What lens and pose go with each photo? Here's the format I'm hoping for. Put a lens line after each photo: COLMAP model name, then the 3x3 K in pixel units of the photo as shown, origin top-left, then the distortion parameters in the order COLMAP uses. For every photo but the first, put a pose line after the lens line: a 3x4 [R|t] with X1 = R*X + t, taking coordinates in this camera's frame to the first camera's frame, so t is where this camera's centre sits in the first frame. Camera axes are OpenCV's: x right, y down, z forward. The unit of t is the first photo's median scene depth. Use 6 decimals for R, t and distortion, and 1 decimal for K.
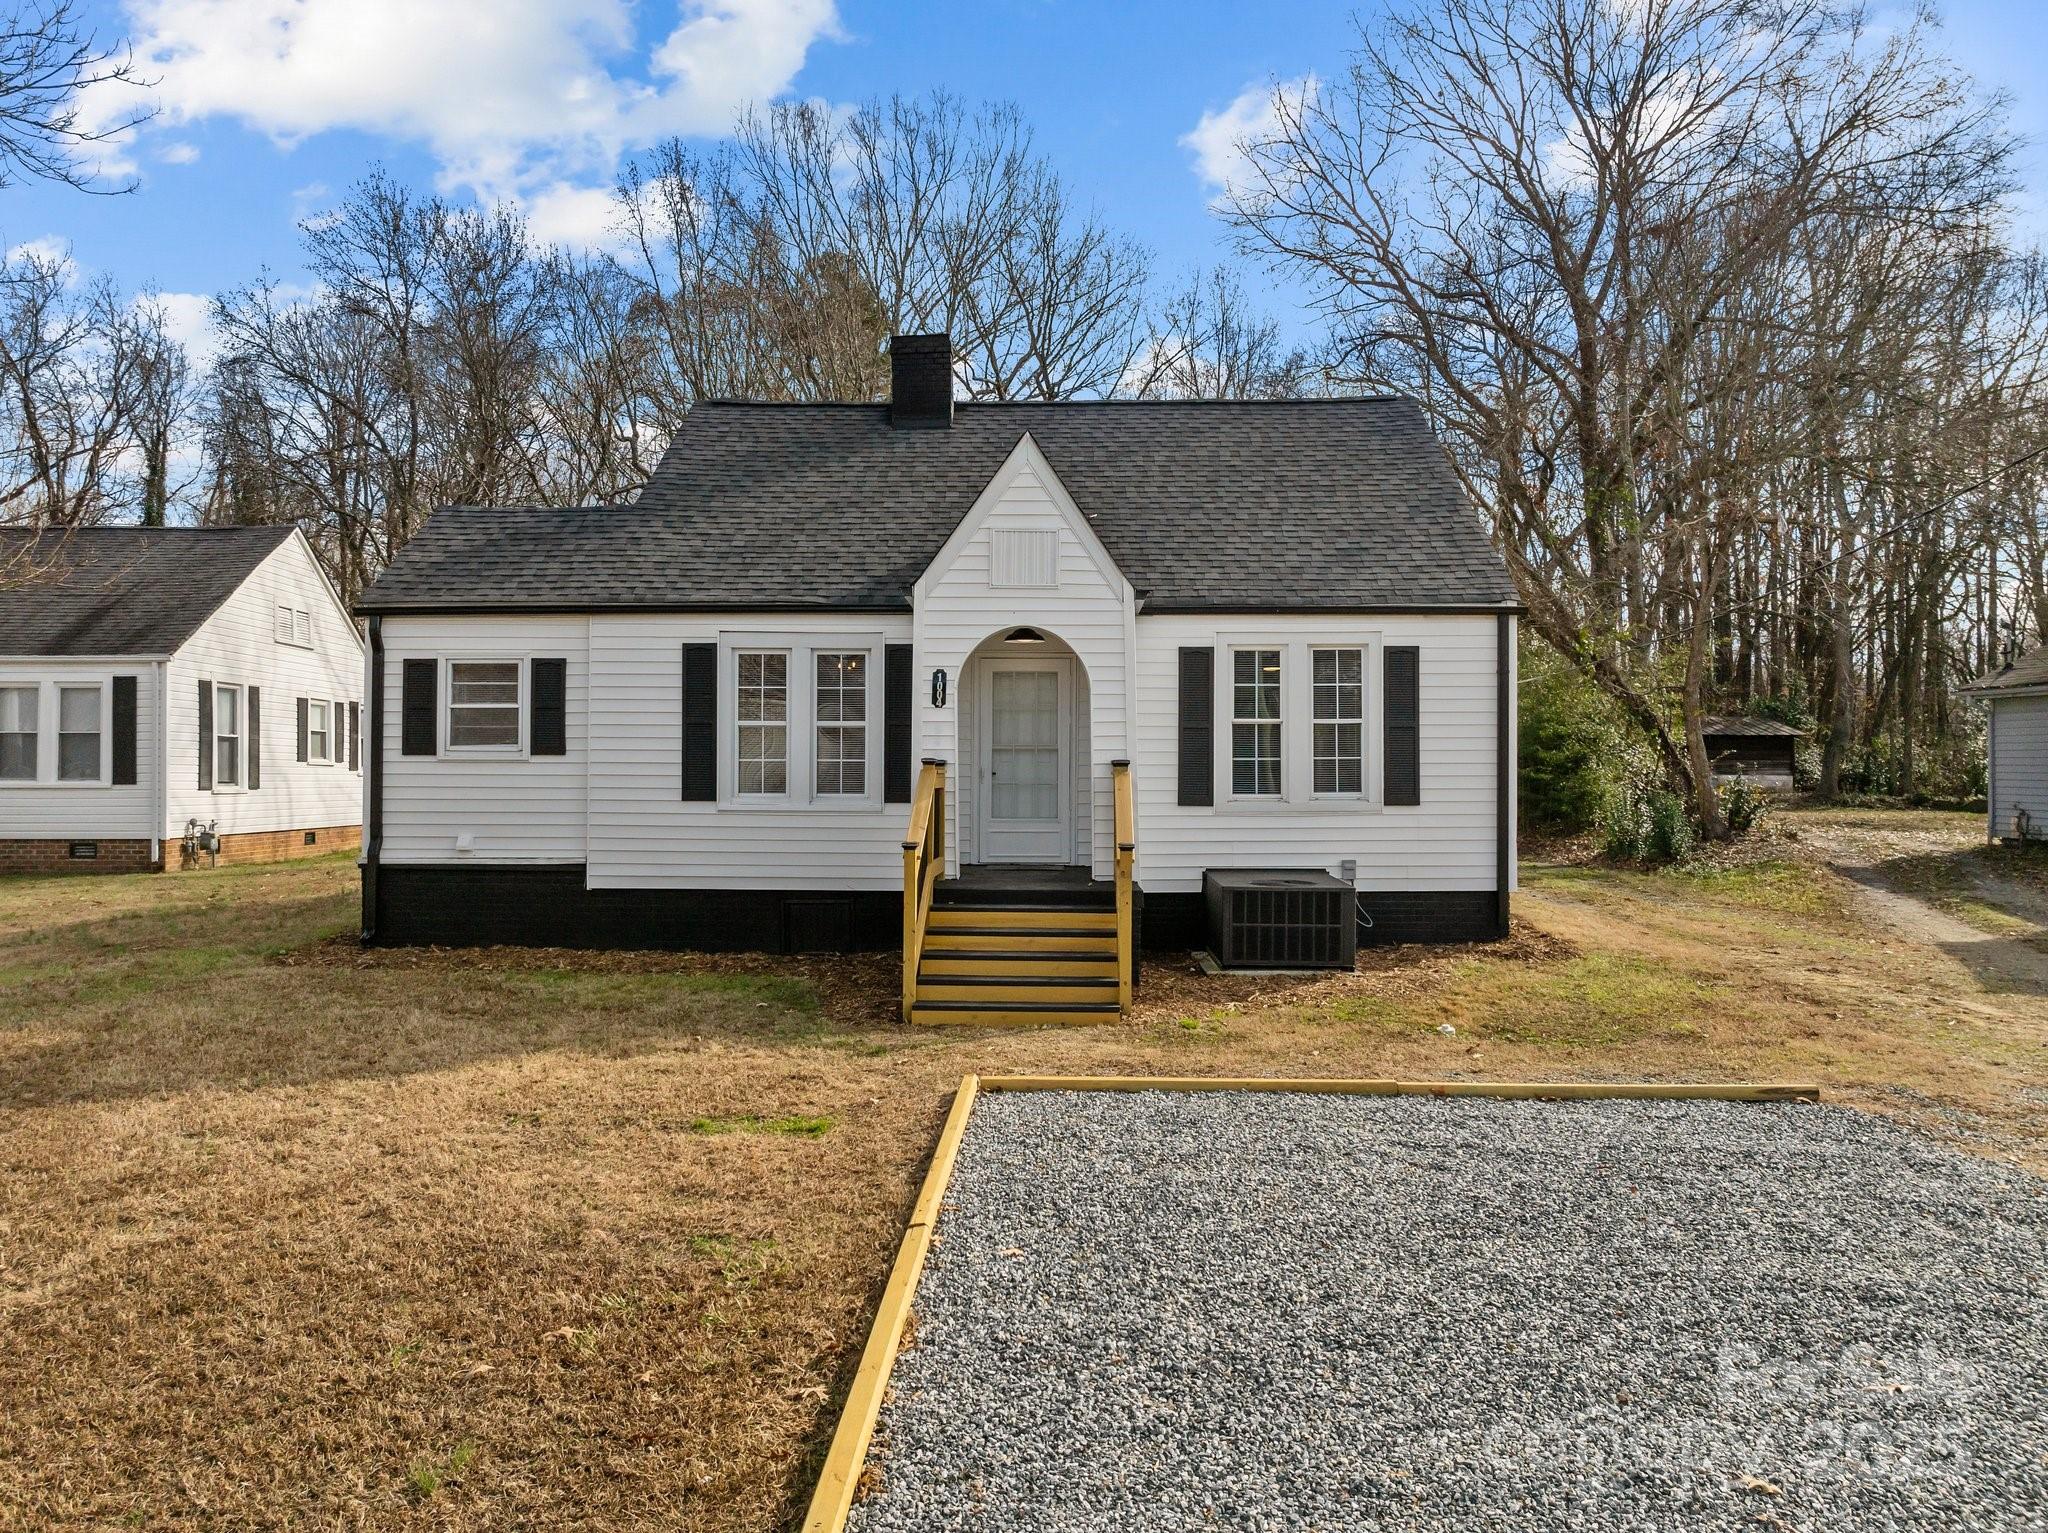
lens RADIAL K [[1464.5, 0, 1006.1], [0, 1464.5, 753.7], [0, 0, 1]] dist [-0.041255, 0.009843]
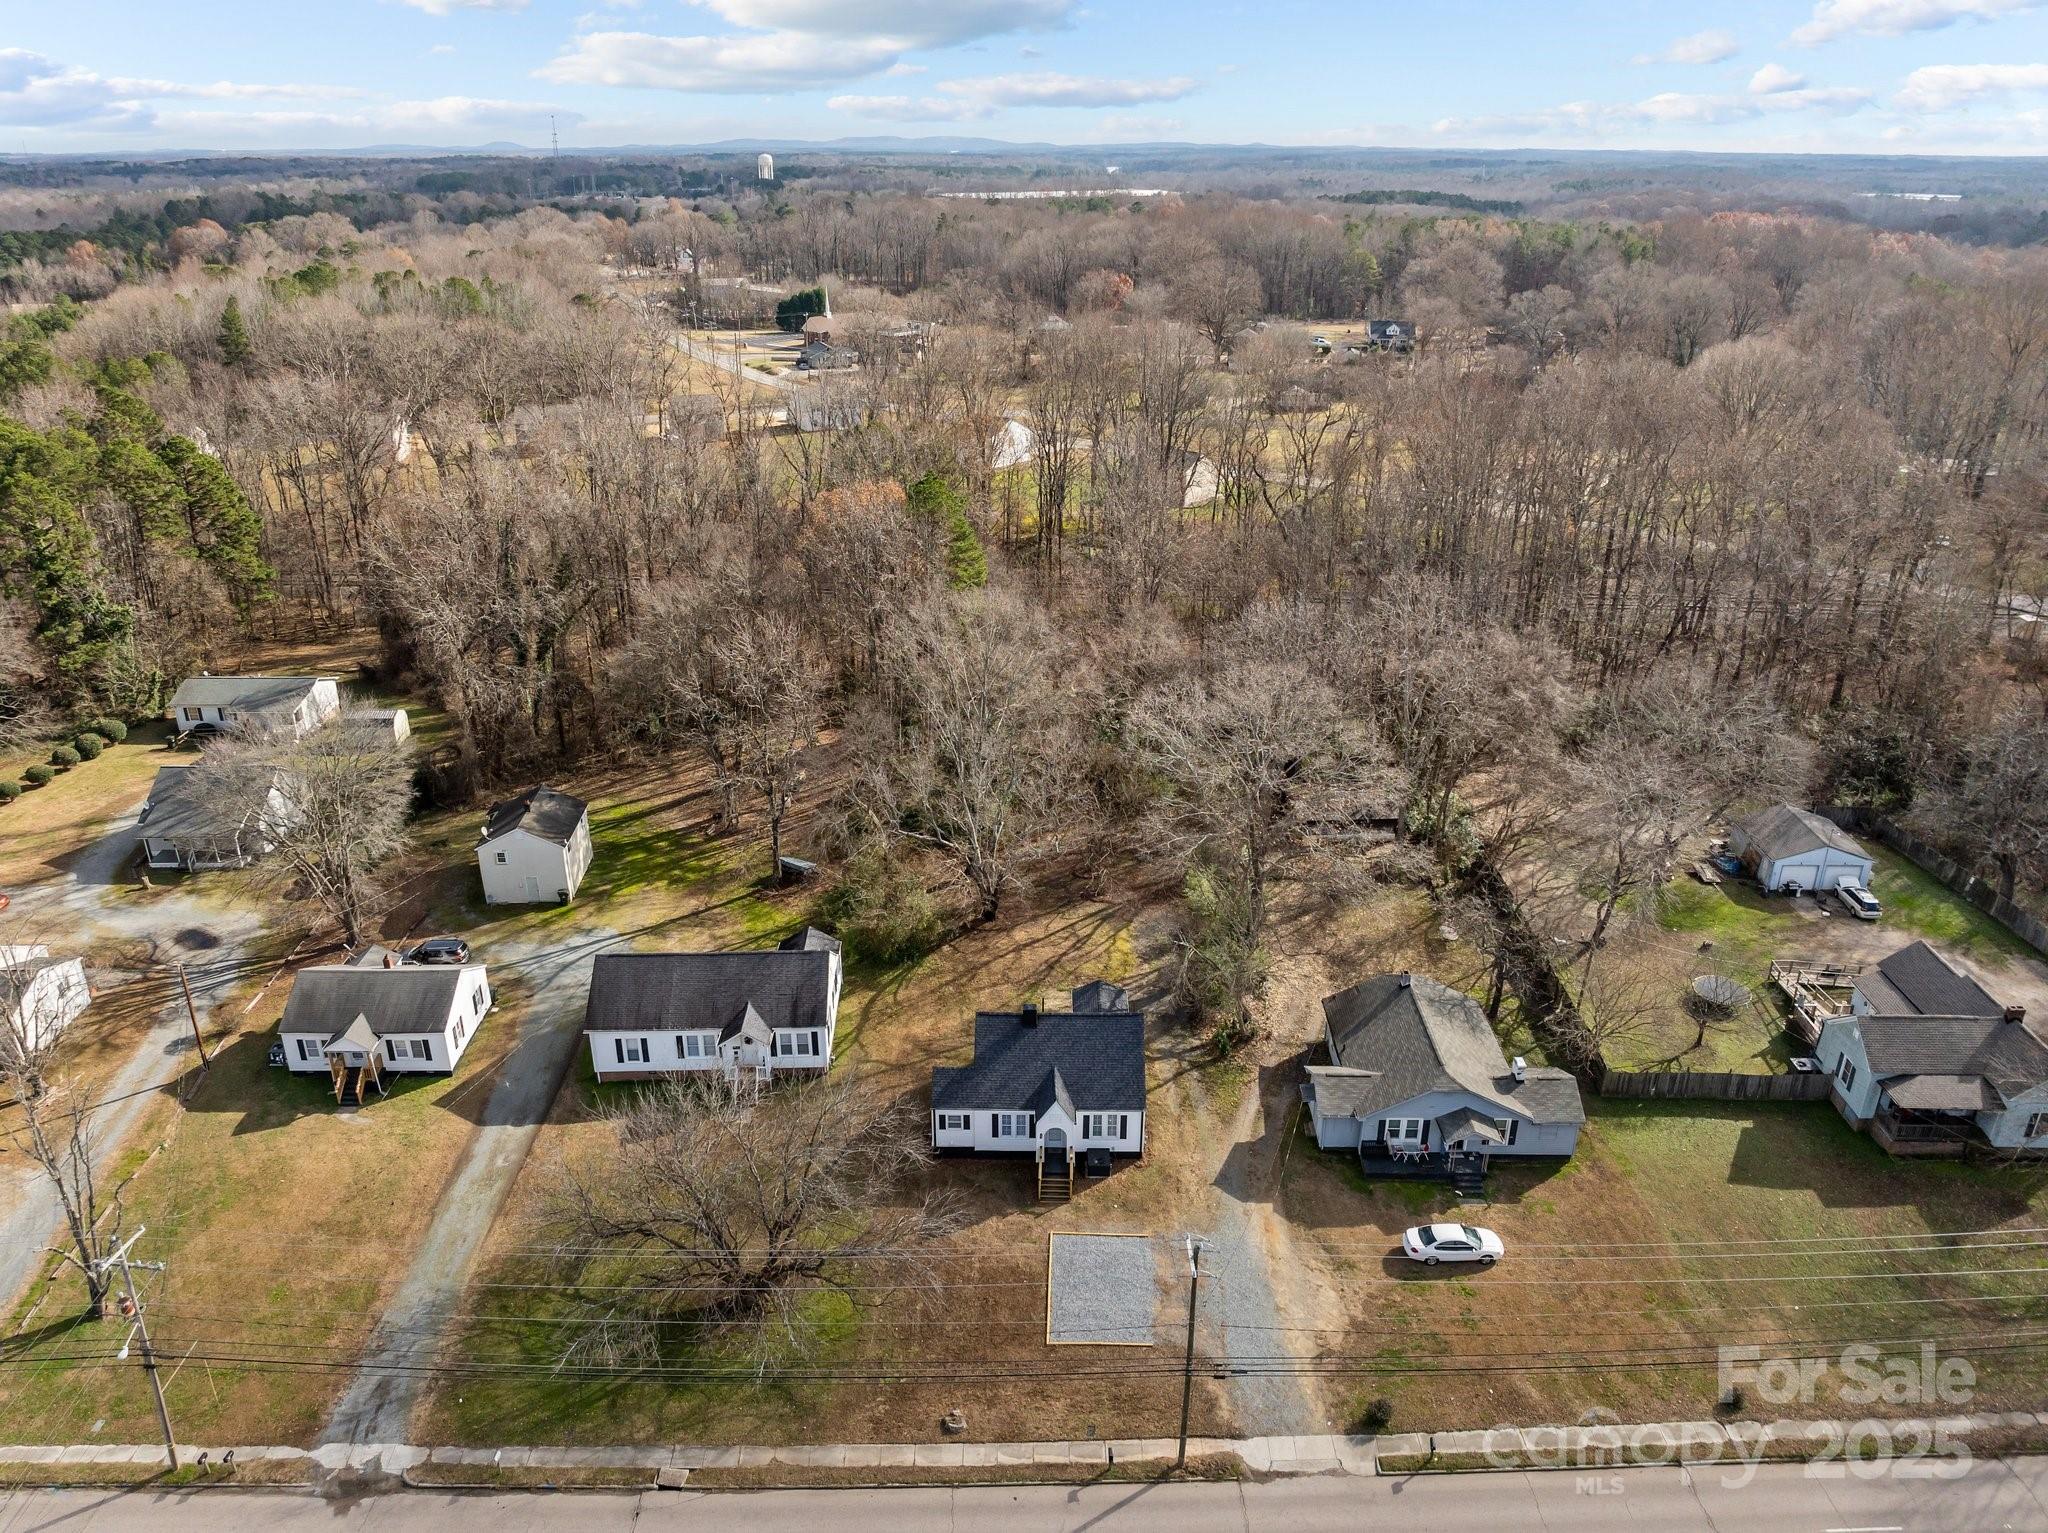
lens RADIAL K [[1464.5, 0, 1035.8], [0, 1464.5, 809.5], [0, 0, 1]] dist [-0.041255, 0.009843]
pose [[0.999807, -0.006063, 0.018687, -0.154321], [-0.002721, 0.899278, 0.437370, -3.473783], [-0.019457, -0.437336, 0.899088, -3.391502]]
